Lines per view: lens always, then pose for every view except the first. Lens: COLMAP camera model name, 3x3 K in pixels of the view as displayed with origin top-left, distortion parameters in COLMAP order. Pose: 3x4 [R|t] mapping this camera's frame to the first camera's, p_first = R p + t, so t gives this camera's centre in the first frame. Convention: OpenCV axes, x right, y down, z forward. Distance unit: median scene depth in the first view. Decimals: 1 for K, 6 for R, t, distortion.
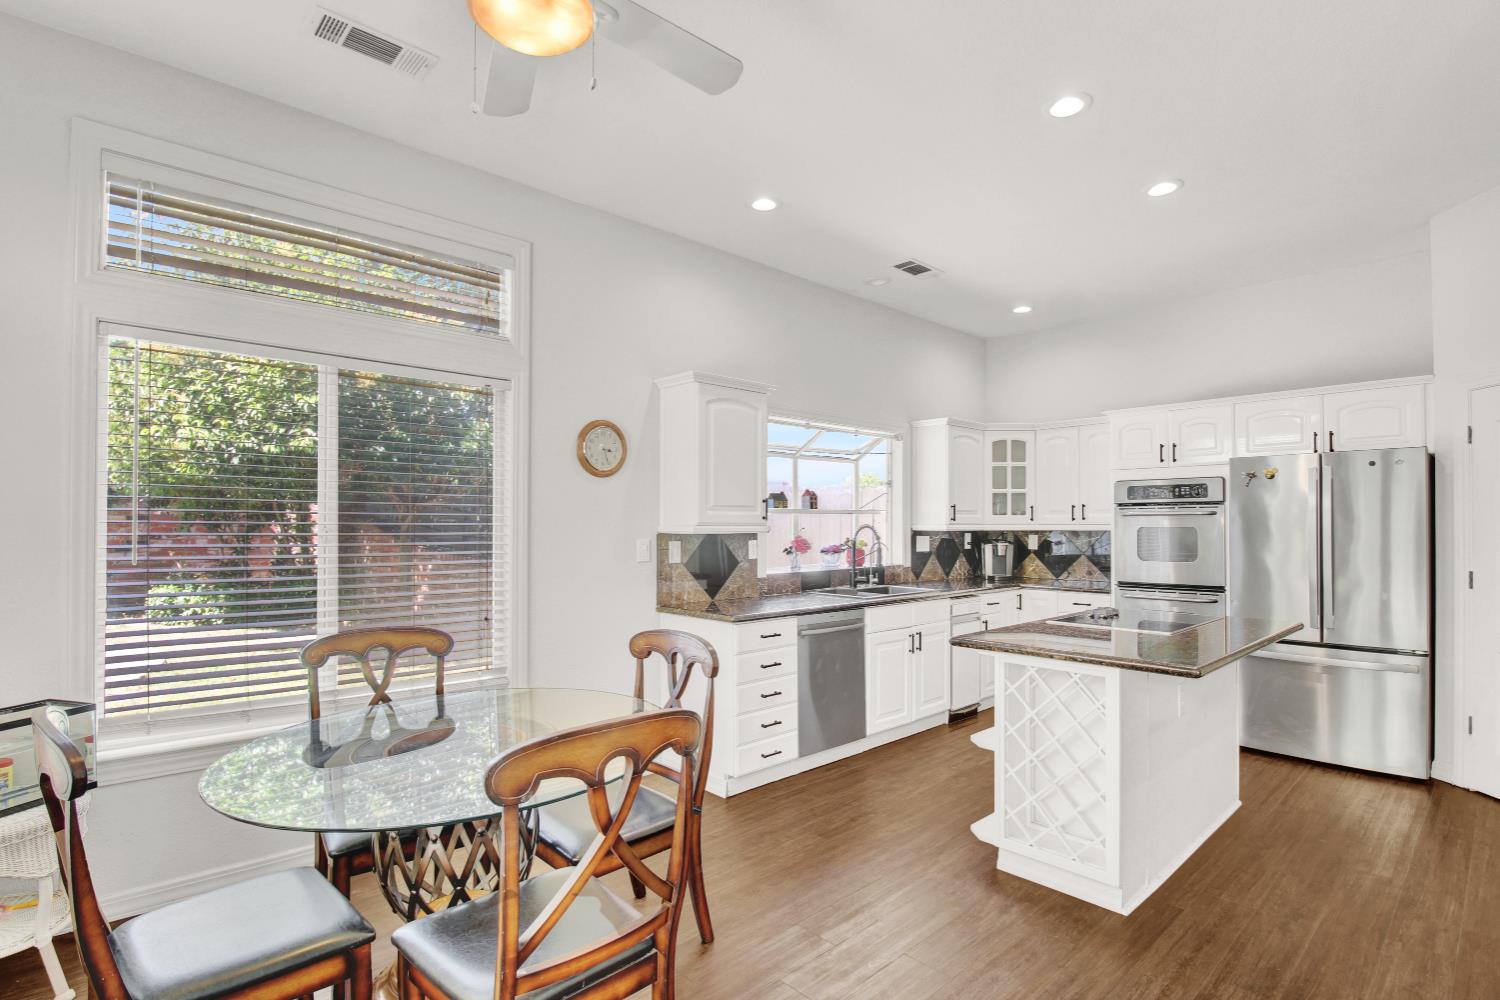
lens RADIAL K [[711.1, 0, 750.3], [0, 711.1, 520.3], [0, 0, 1]] dist [-0.013609, -0.006869]
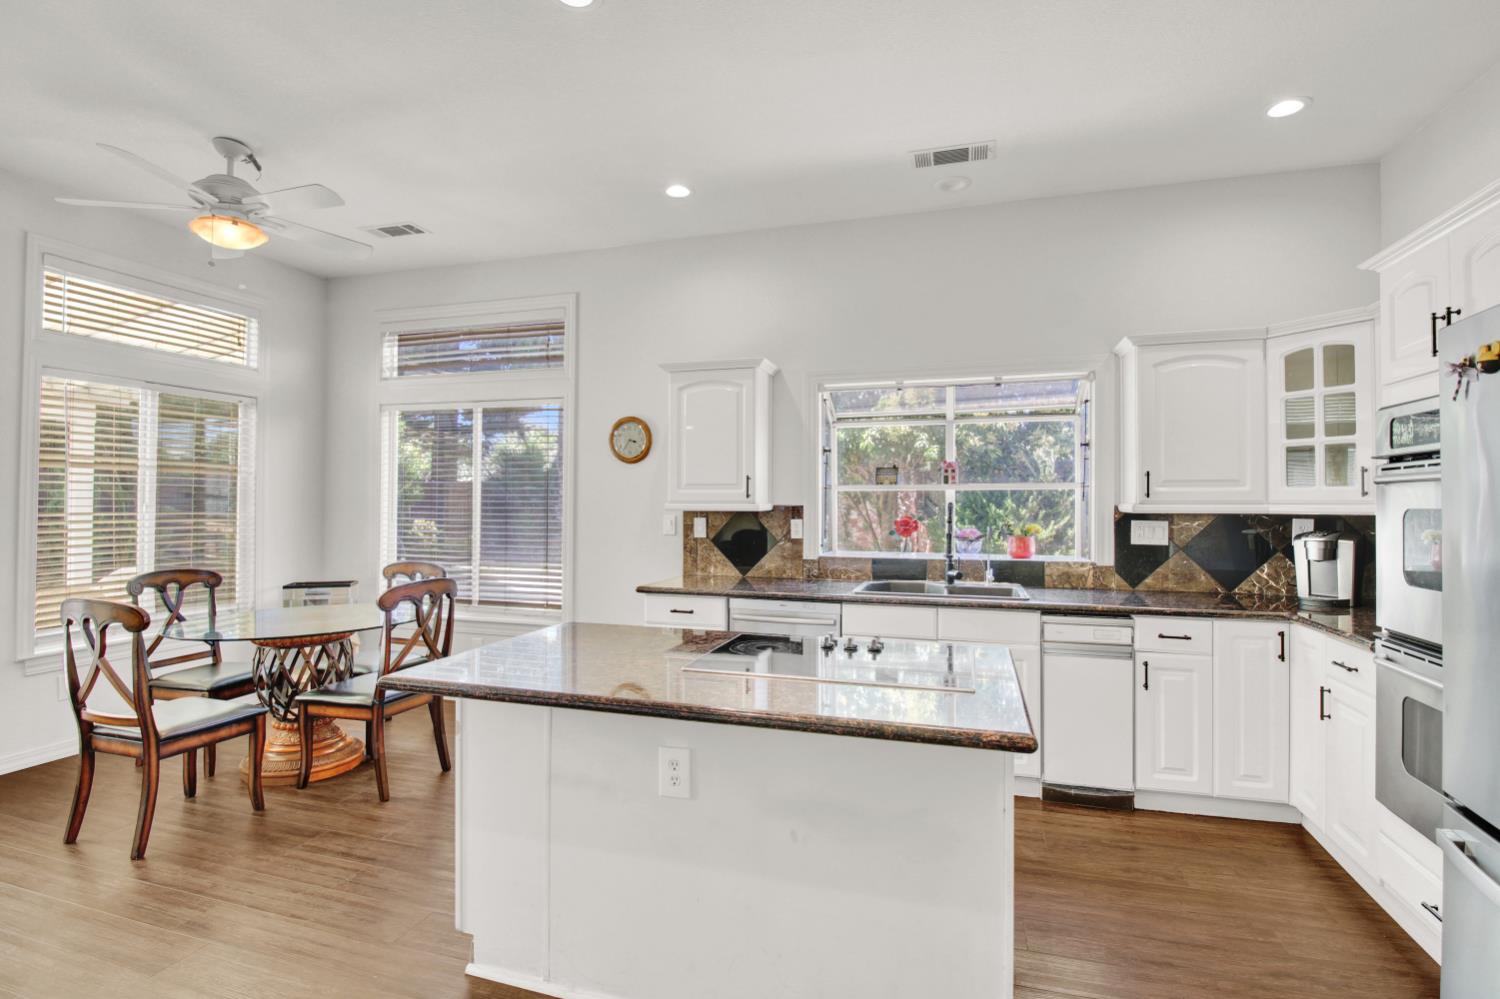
lens RADIAL K [[711.1, 0, 755.3], [0, 711.1, 495.0], [0, 0, 1]] dist [-0.013609, -0.006869]
pose [[0.504879, -0.007864, -0.863154, 0.776092], [0.003475, 0.999969, -0.007077, 0.002484], [0.863183, 0.000573, 0.504891, 0.461721]]
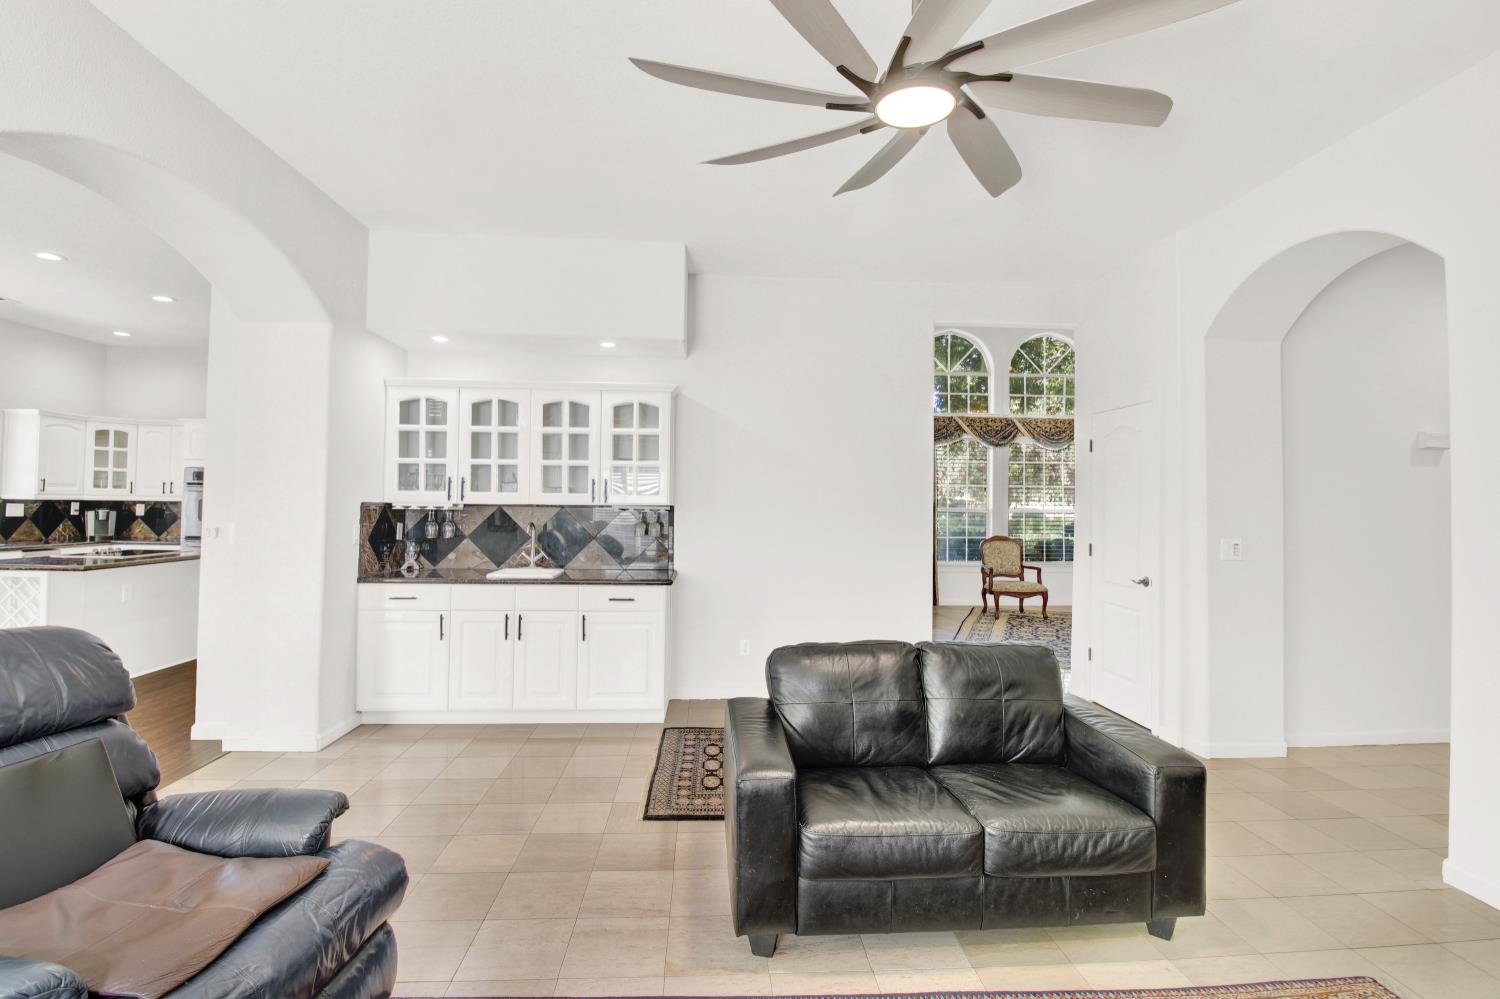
lens RADIAL K [[753.6, 0, 742.5], [0, 753.6, 492.2], [0, 0, 1]] dist [-0.003453, -0.001097]
pose [[0.652648, 0.025052, 0.757247, 0.105883], [-0.022563, 0.999653, -0.013625, -0.009568], [-0.757326, -0.008193, 0.652986, -0.959461]]
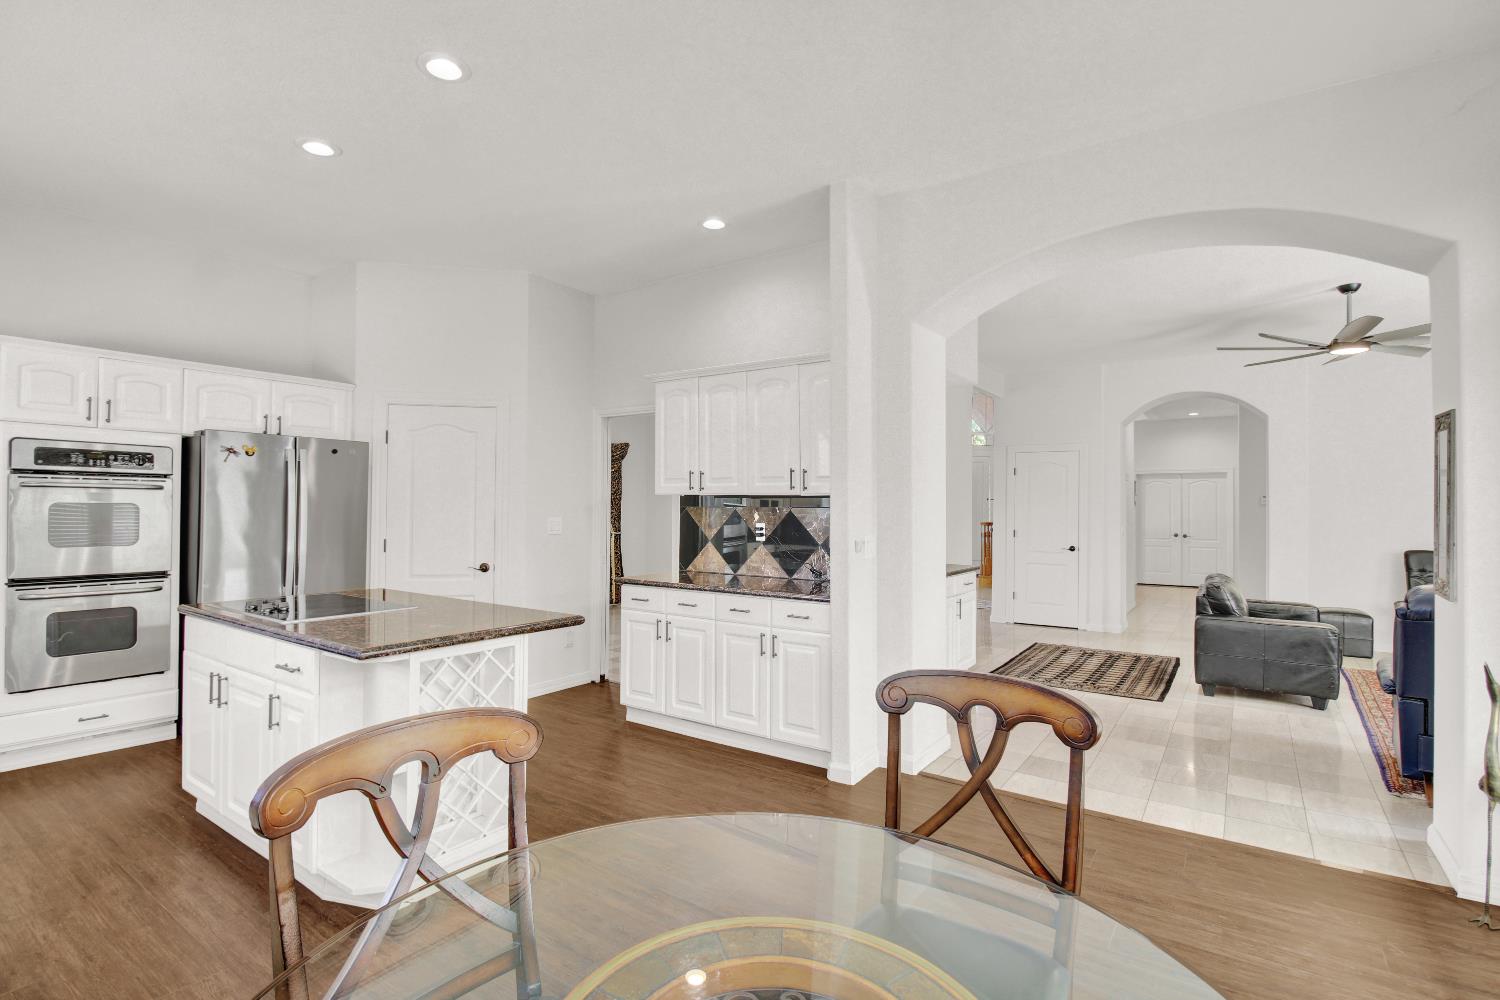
lens RADIAL K [[711.1, 0, 760.2], [0, 711.1, 495.5], [0, 0, 1]] dist [-0.013609, -0.006869]
pose [[-0.227704, 0.016634, 0.973588, -0.350924], [-0.018328, 0.999604, -0.021365, 0.004053], [-0.973558, -0.022709, -0.227309, 0.477673]]
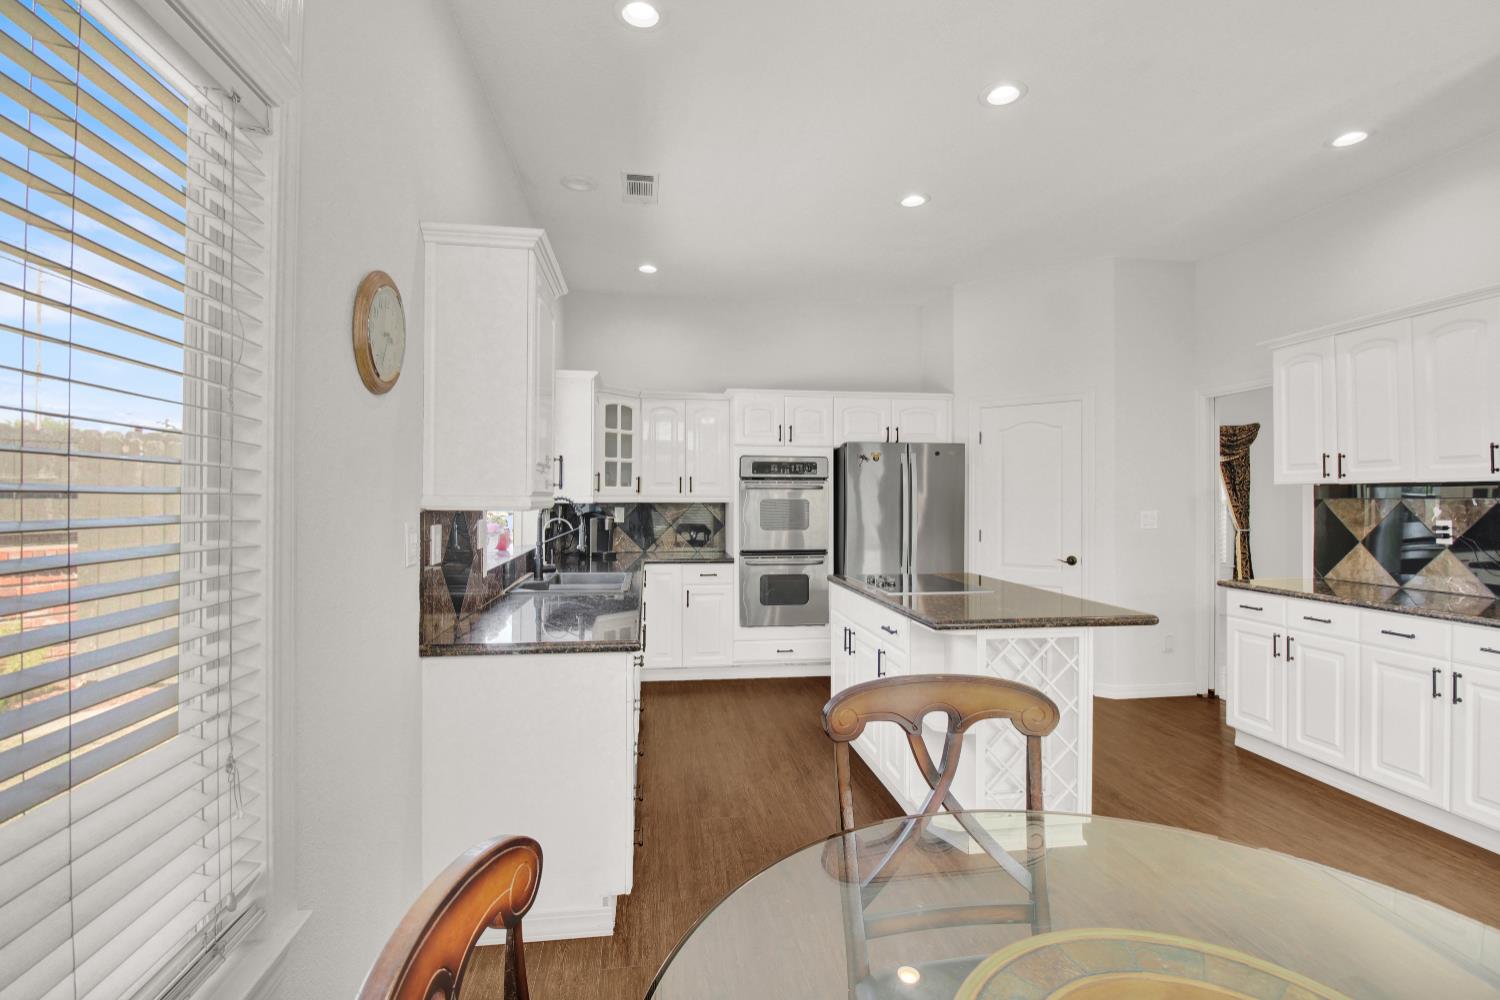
lens RADIAL K [[711.1, 0, 750.2], [0, 711.1, 491.0], [0, 0, 1]] dist [-0.013609, -0.006869]
pose [[0.568776, 0.010756, 0.822422, -0.376894], [-0.010591, 0.999927, -0.005753, 0.003411], [-0.822424, -0.005438, 0.568849, 0.428070]]
